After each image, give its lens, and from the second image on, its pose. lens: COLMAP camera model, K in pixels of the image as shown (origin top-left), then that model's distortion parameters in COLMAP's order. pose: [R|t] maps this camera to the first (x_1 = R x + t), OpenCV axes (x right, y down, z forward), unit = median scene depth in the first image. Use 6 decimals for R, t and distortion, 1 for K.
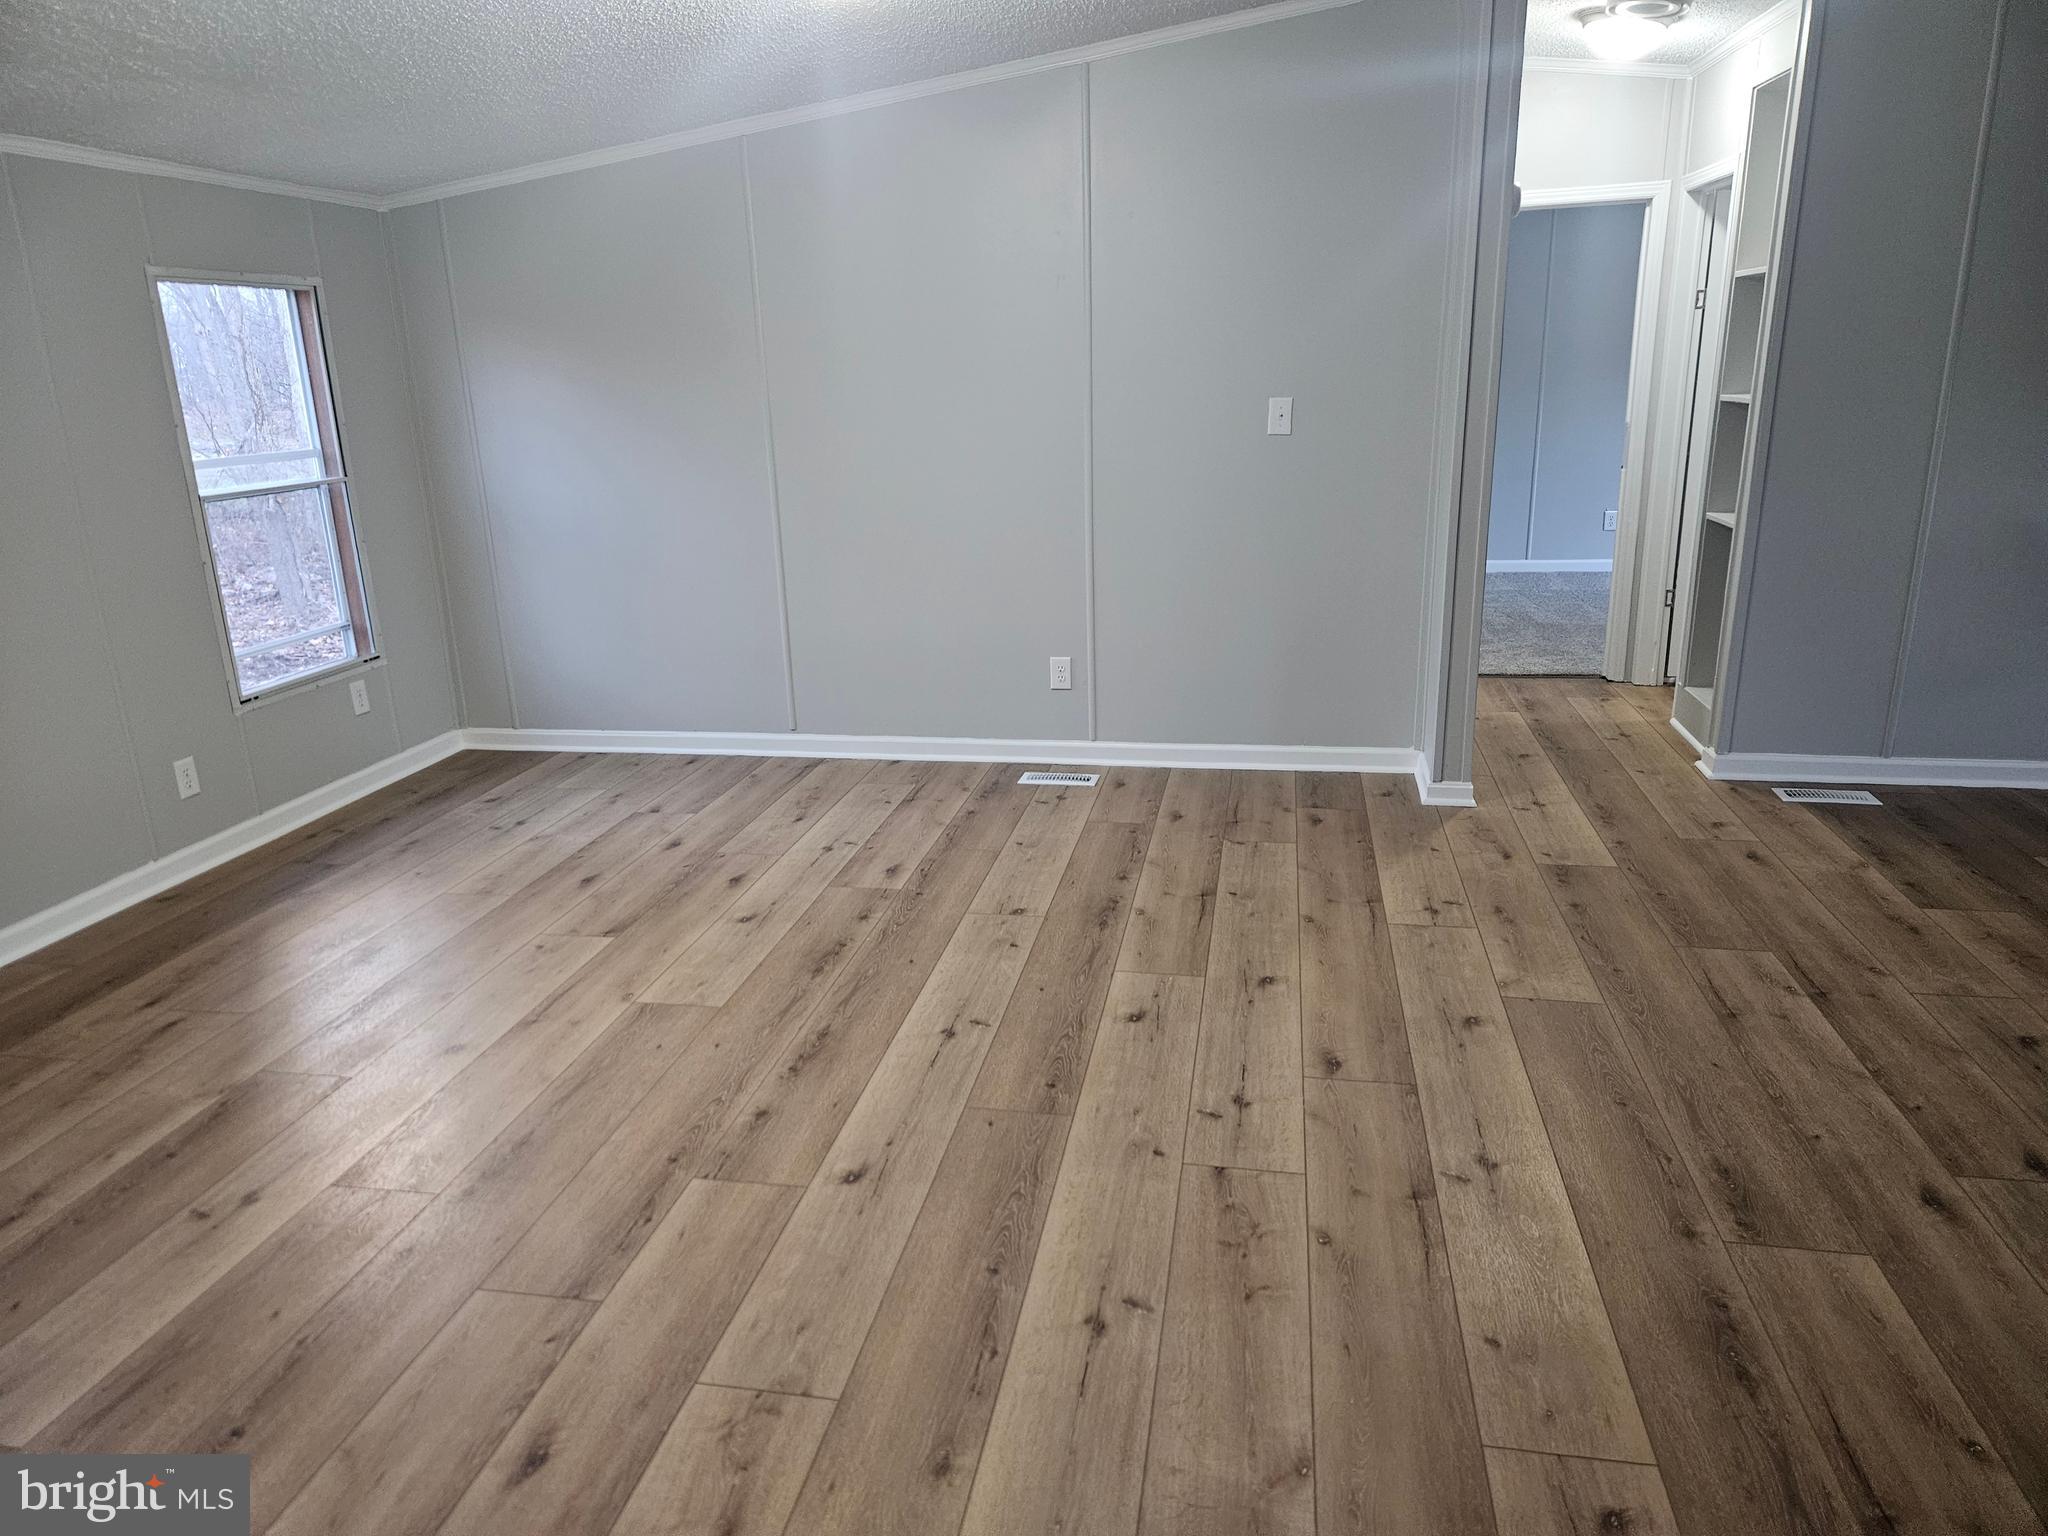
lens RADIAL K [[1381.4, 0, 1020.9], [0, 1381.4, 761.9], [0, 0, 1]] dist [0.083838, -0.072410]
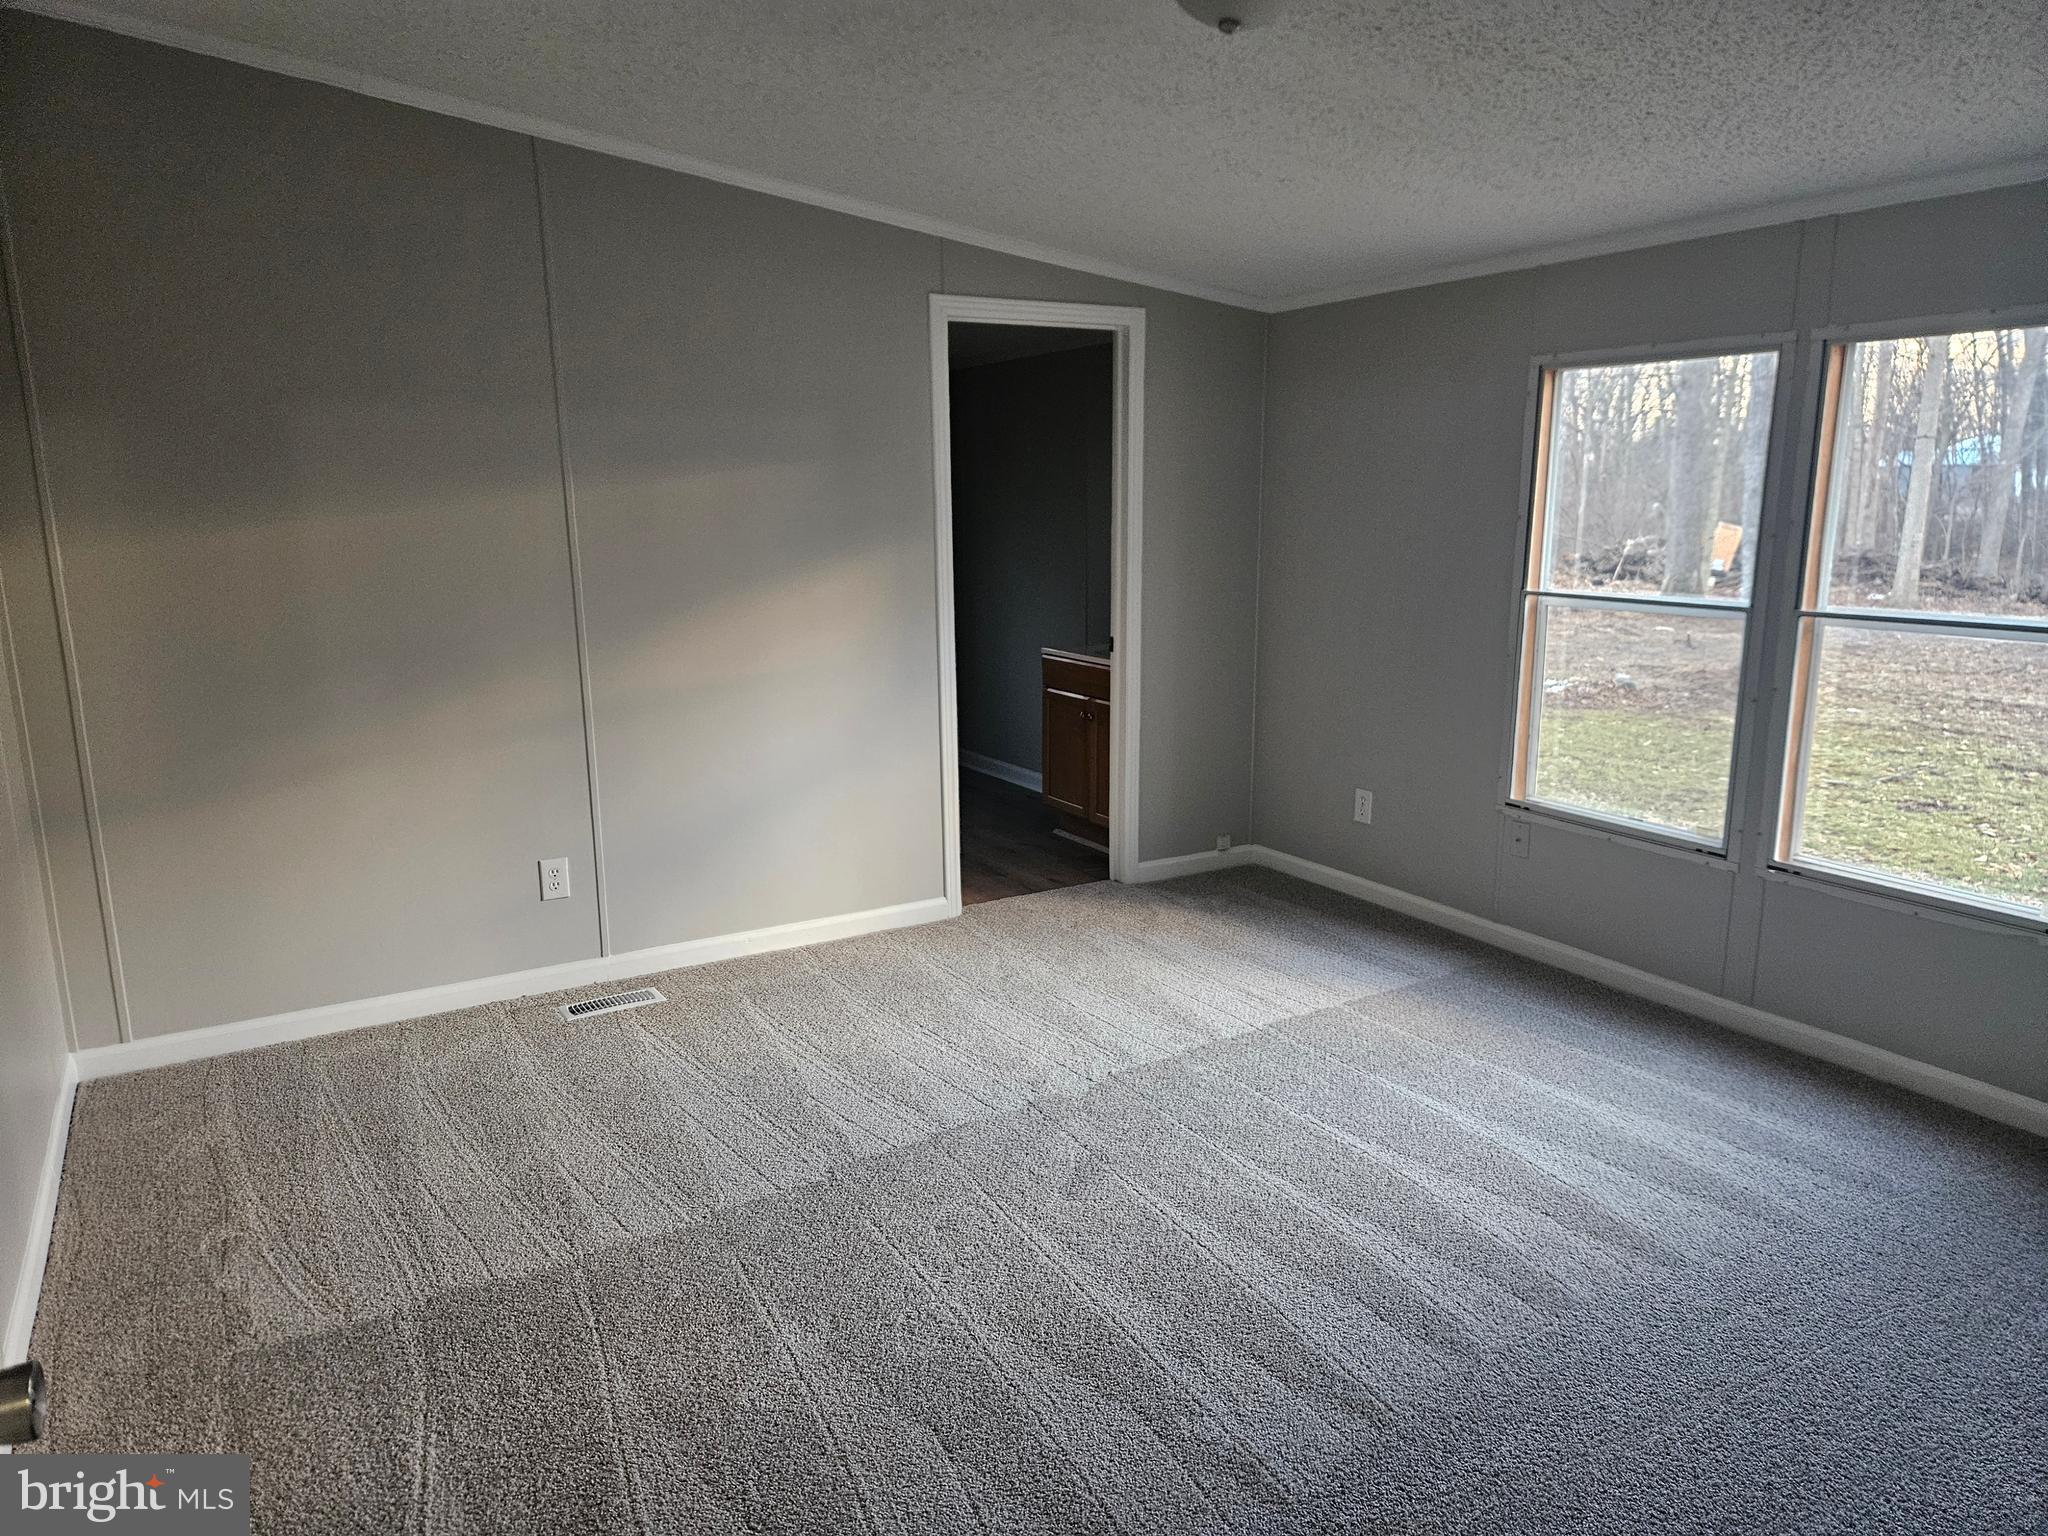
lens RADIAL K [[1381.4, 0, 1020.9], [0, 1381.4, 761.9], [0, 0, 1]] dist [0.083838, -0.072410]
pose [[-0.758609, 0.165962, -0.630055, 0.322548], [-0.151948, 0.895286, 0.418777, -0.464621], [0.633581, 0.413424, -0.653954, 1.570934]]
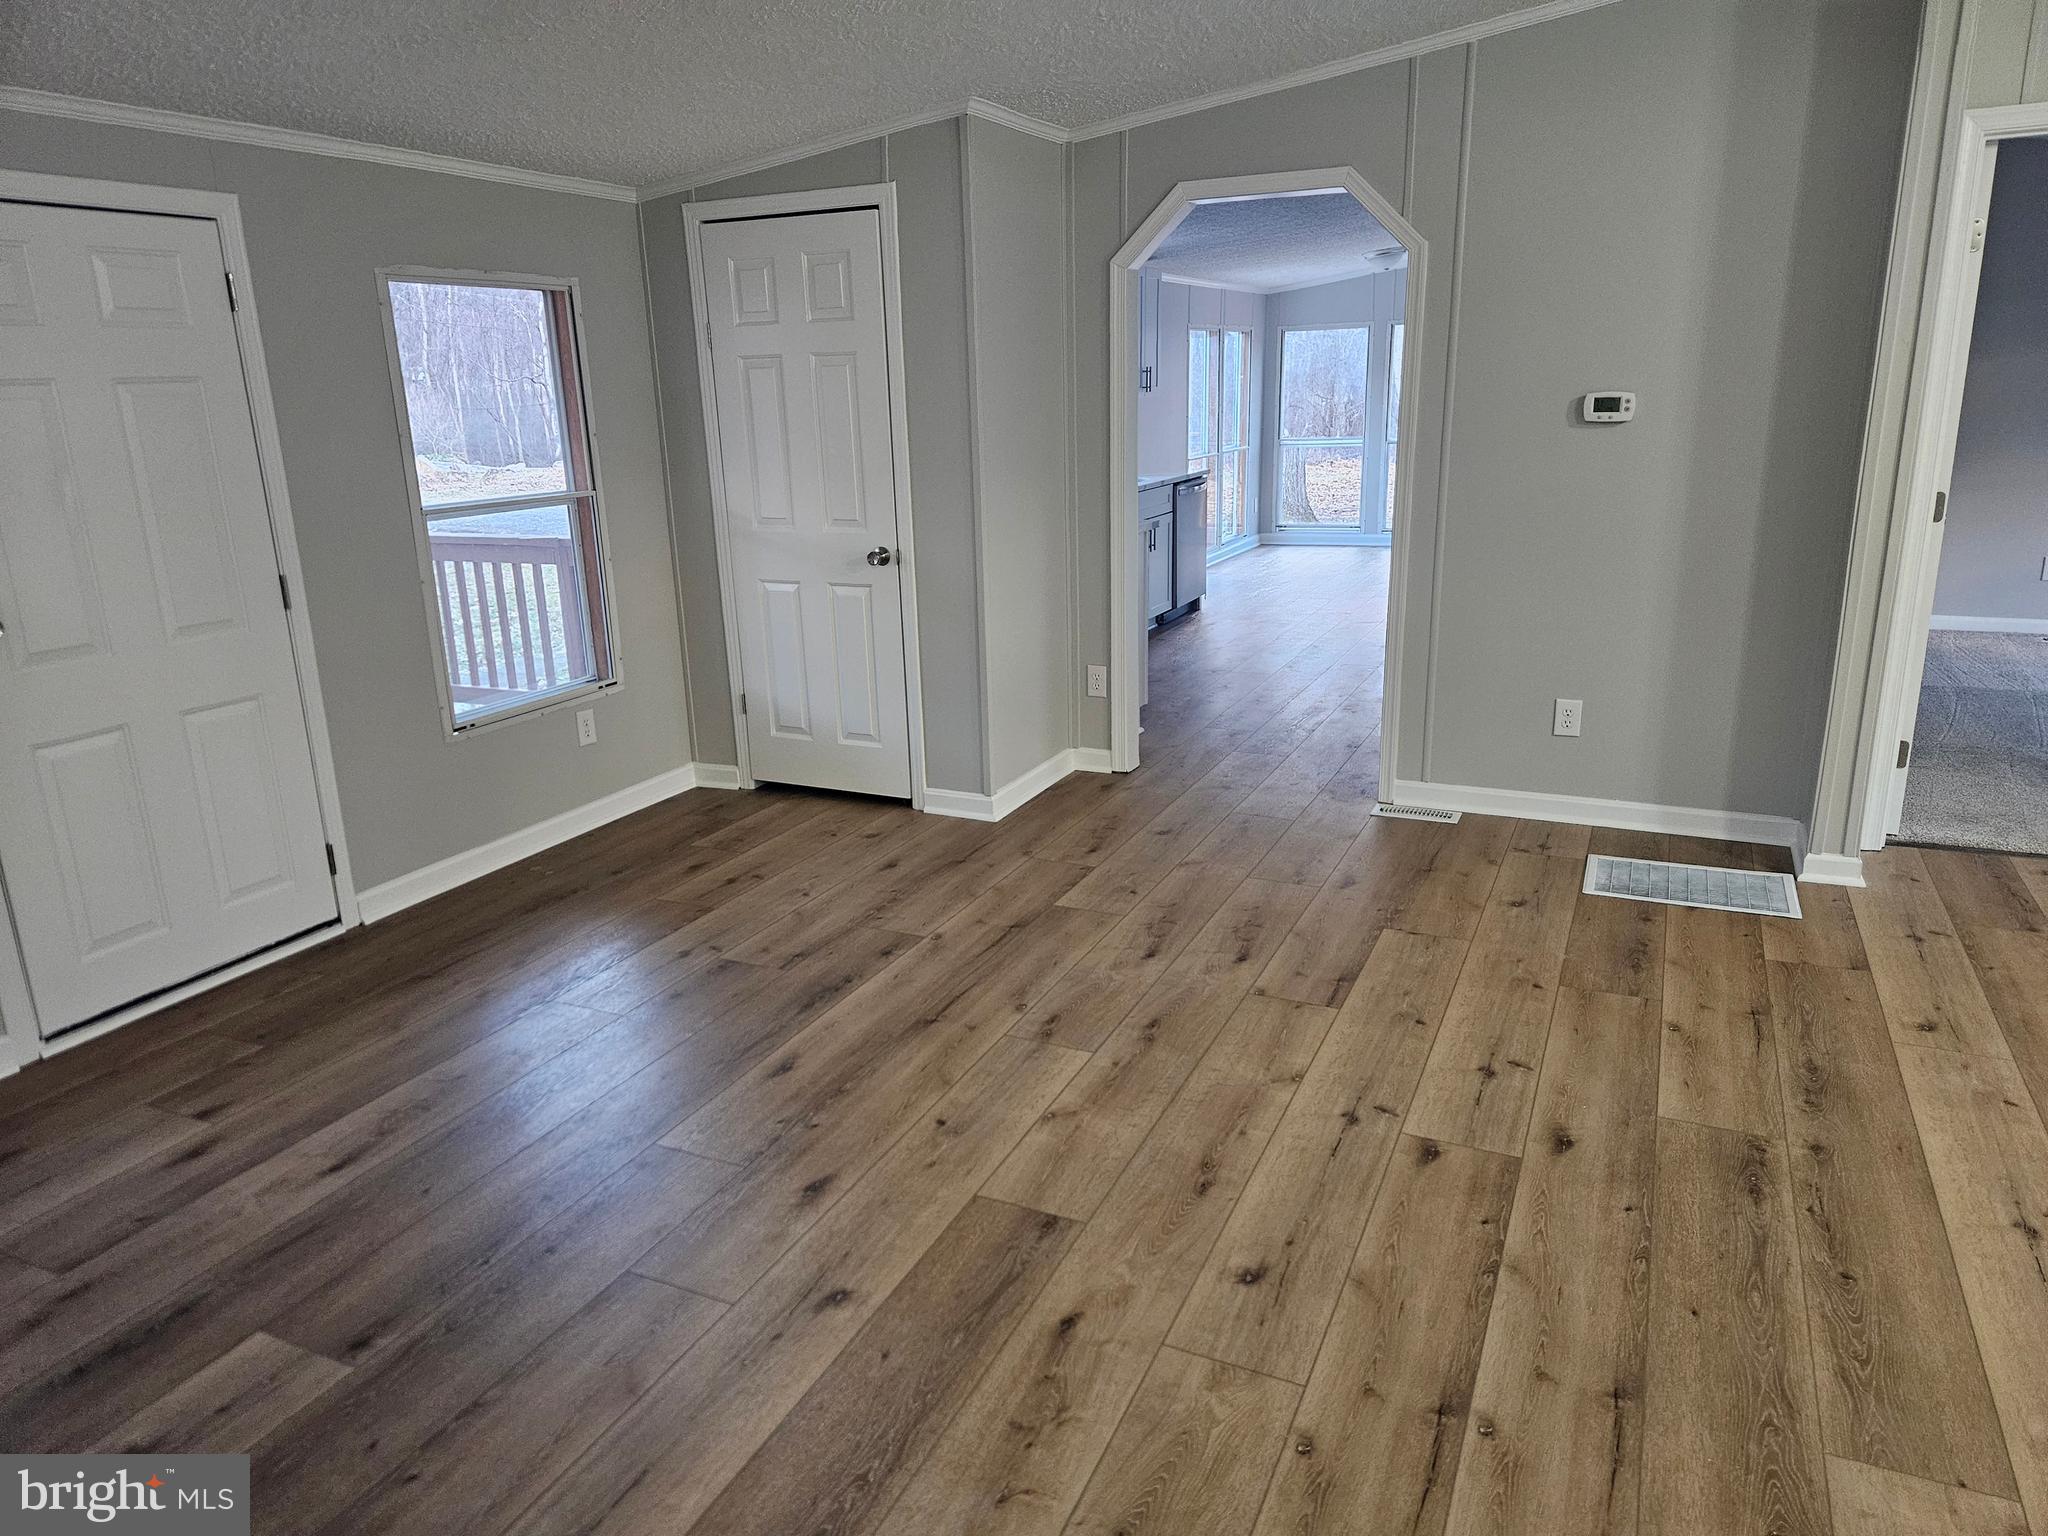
lens RADIAL K [[1336.0, 0, 1031.2], [0, 1336.0, 771.4], [0, 0, 1]] dist [0.052721, -0.002793]
pose [[-0.964395, -0.019747, 0.263726, 0.484168], [0.123988, 0.847065, 0.516825, -0.348239], [-0.233599, 0.531122, -0.814457, 1.141285]]
